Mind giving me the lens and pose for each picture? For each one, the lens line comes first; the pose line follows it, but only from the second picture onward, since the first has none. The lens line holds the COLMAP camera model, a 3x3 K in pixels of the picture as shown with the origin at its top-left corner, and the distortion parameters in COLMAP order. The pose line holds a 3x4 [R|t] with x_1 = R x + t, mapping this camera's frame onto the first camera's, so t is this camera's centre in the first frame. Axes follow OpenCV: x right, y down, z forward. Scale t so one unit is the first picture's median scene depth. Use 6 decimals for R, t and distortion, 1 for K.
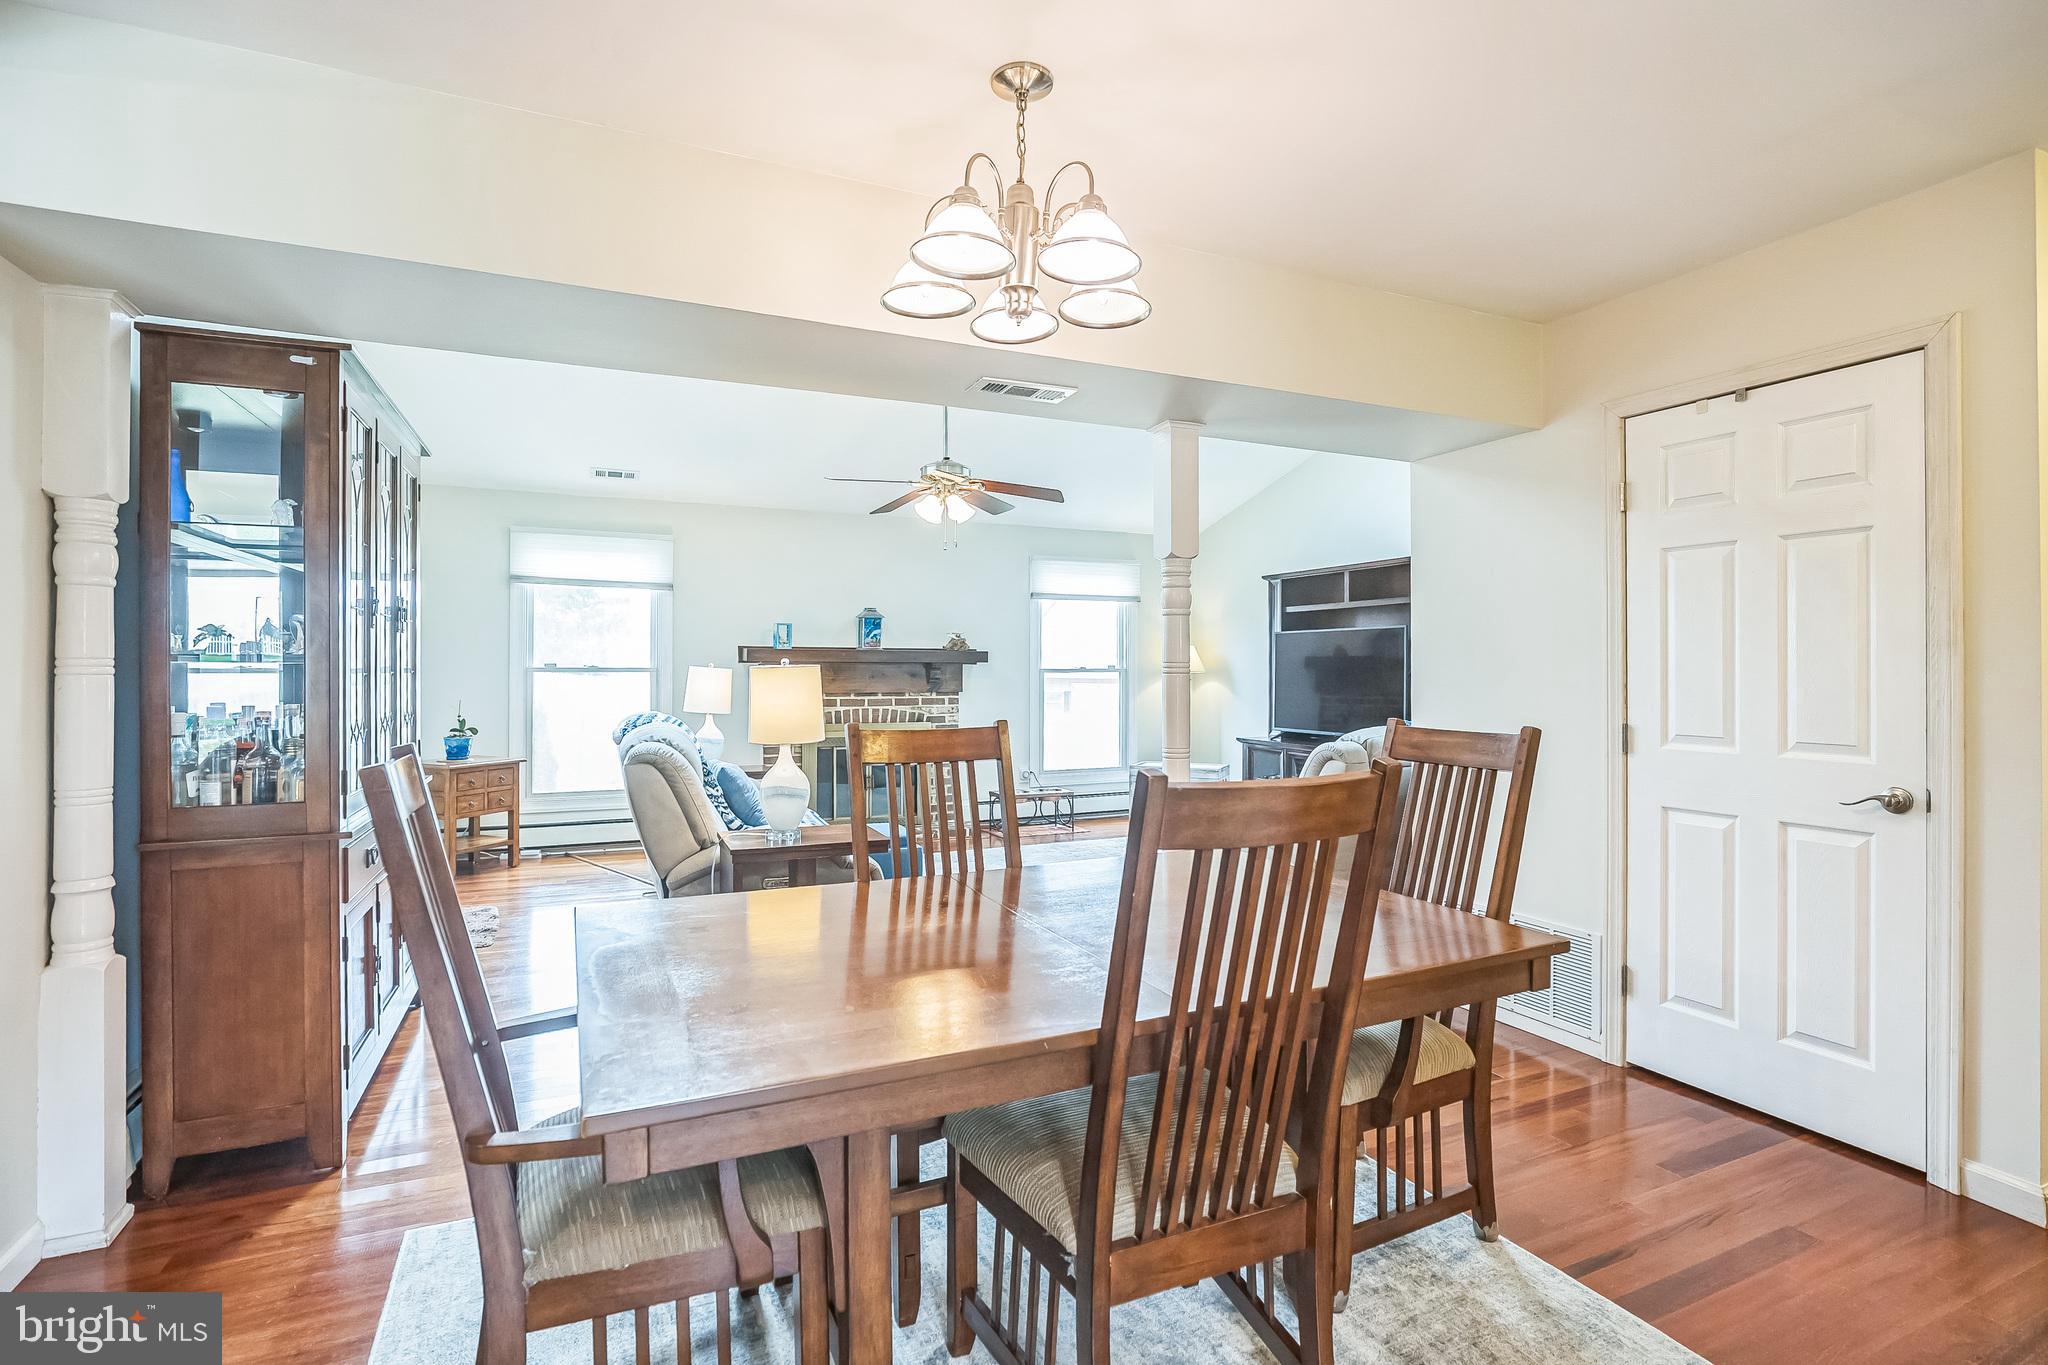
lens RADIAL K [[977.8, 0, 998.5], [0, 977.8, 671.3], [0, 0, 1]] dist [-0.018160, 0.006464]
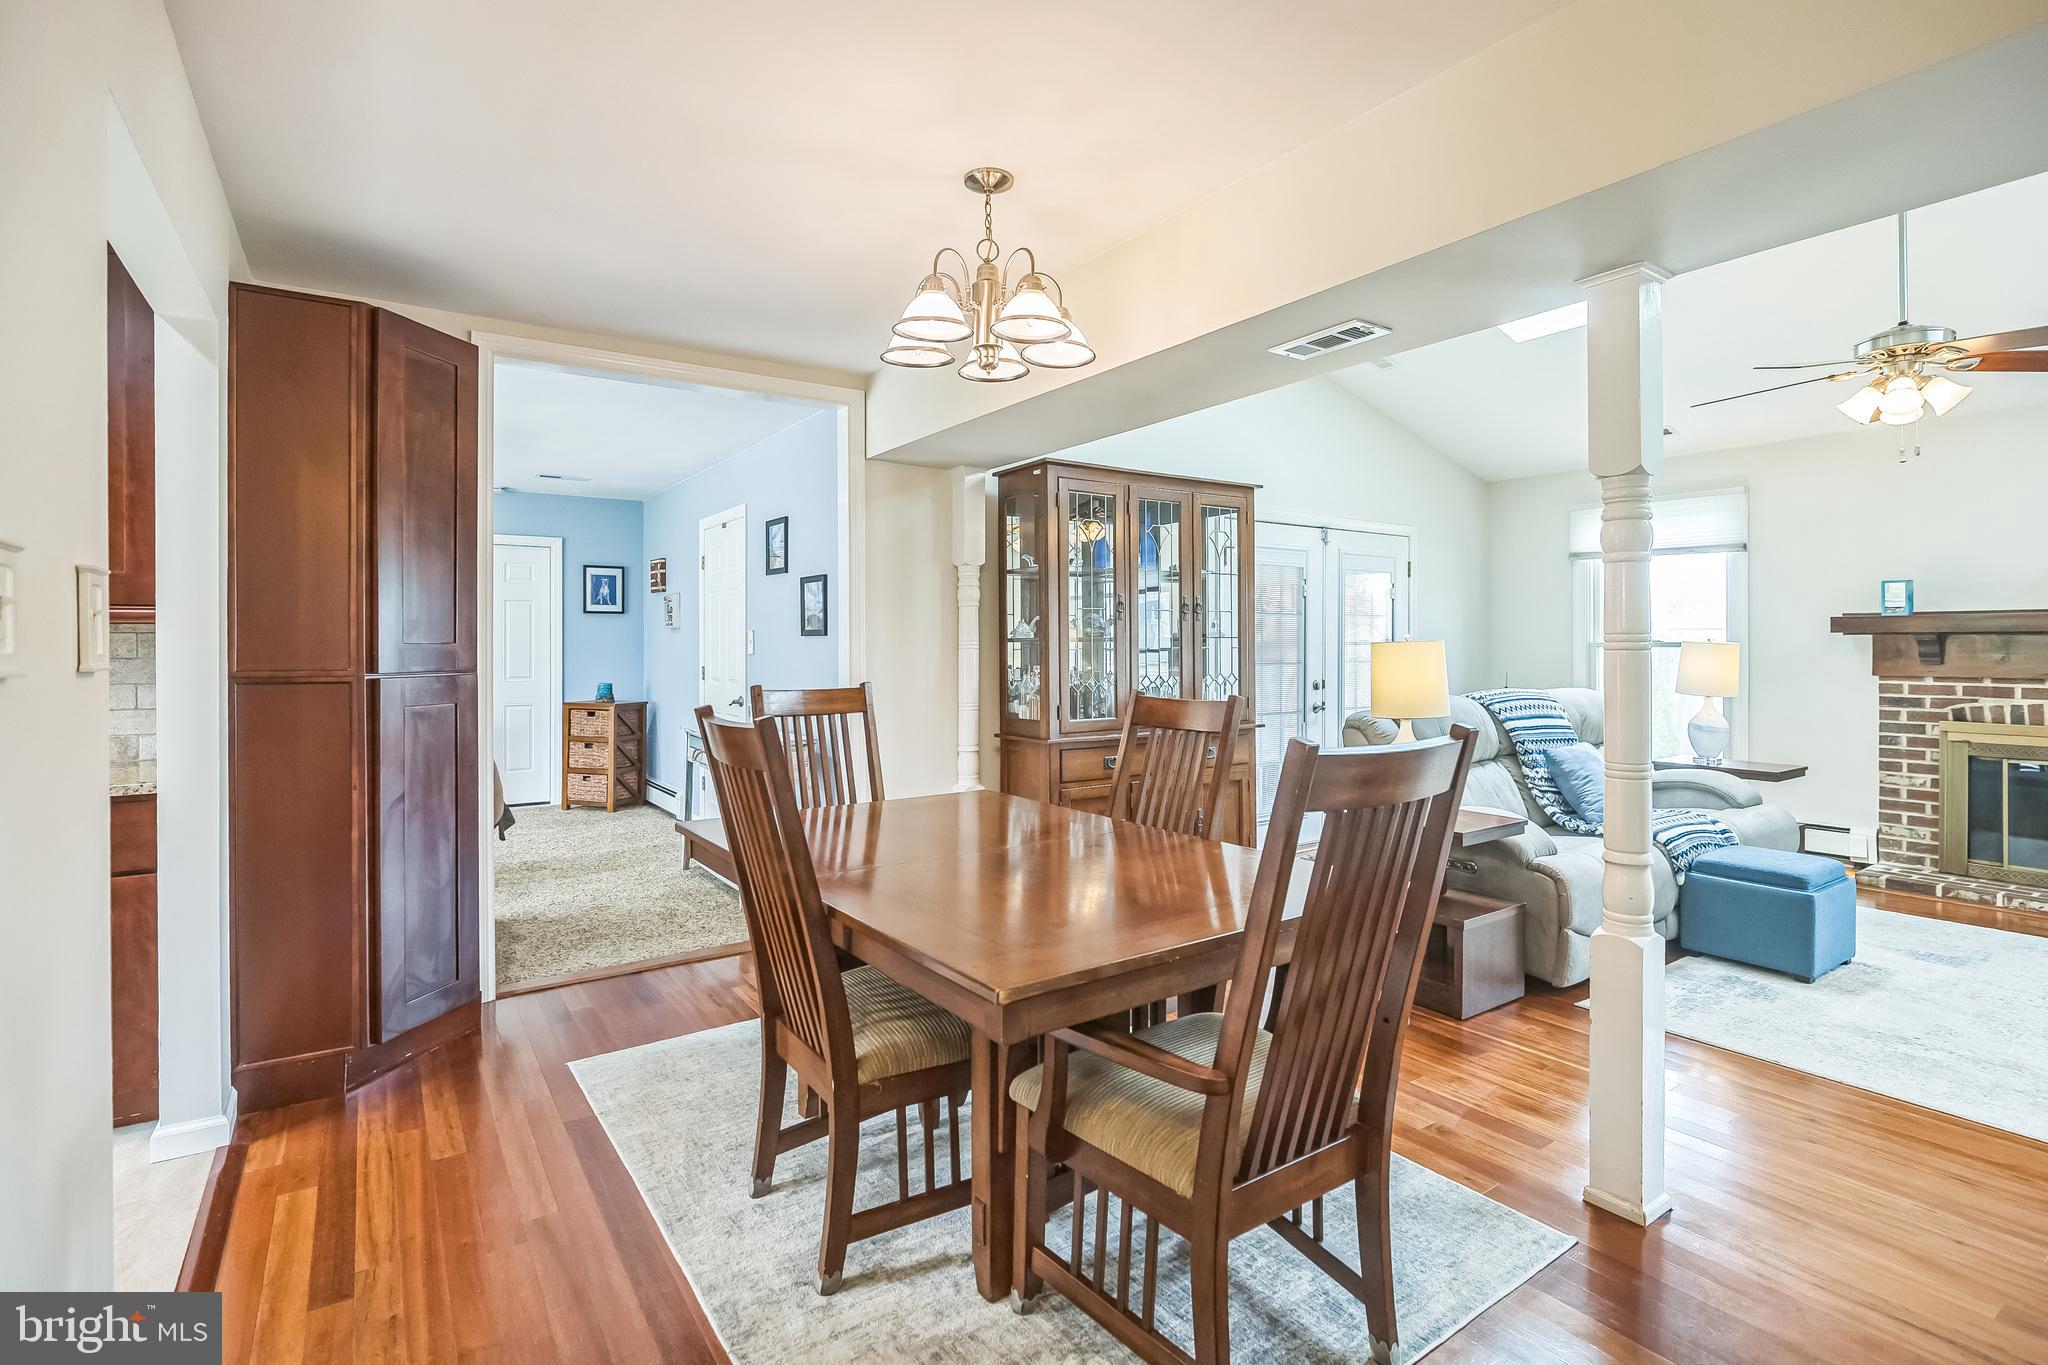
lens RADIAL K [[977.8, 0, 1047.3], [0, 977.8, 653.7], [0, 0, 1]] dist [-0.018160, 0.006464]
pose [[0.199263, 0.005564, -0.979930, 0.394331], [0.001751, 0.999980, 0.006034, 0.000321], [0.979945, -0.002919, 0.199249, 0.249563]]
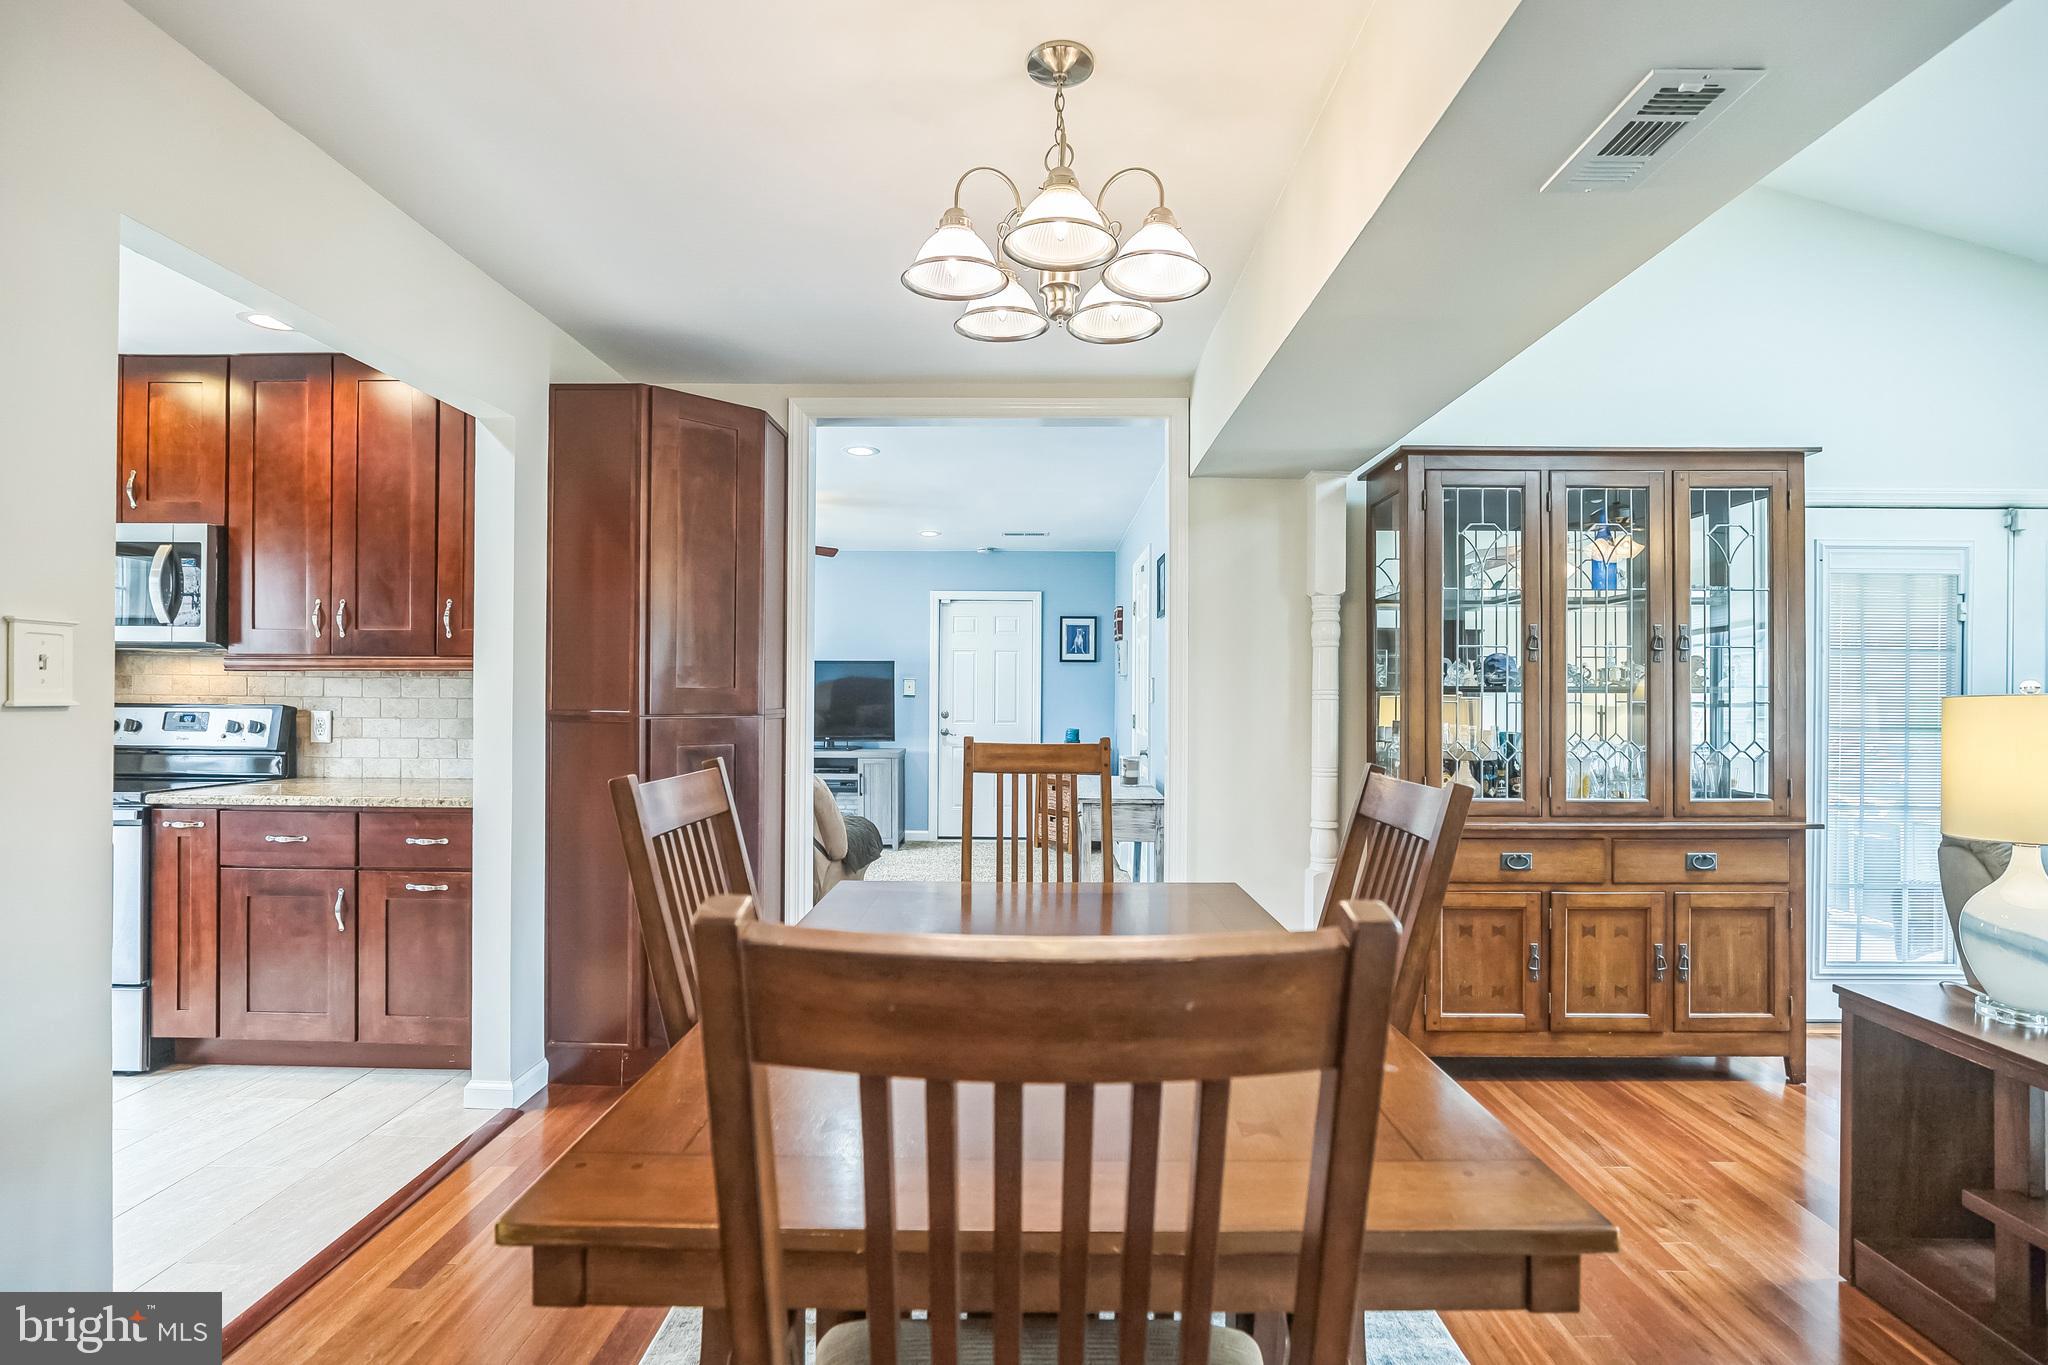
lens RADIAL K [[977.8, 0, 1019.2], [0, 977.8, 693.9], [0, 0, 1]] dist [-0.018160, 0.006464]
pose [[-0.411749, -0.005000, -0.911283, 0.280845], [-0.009296, 0.999956, -0.001286, 0.000082], [0.911250, 0.007942, -0.411778, 0.401976]]
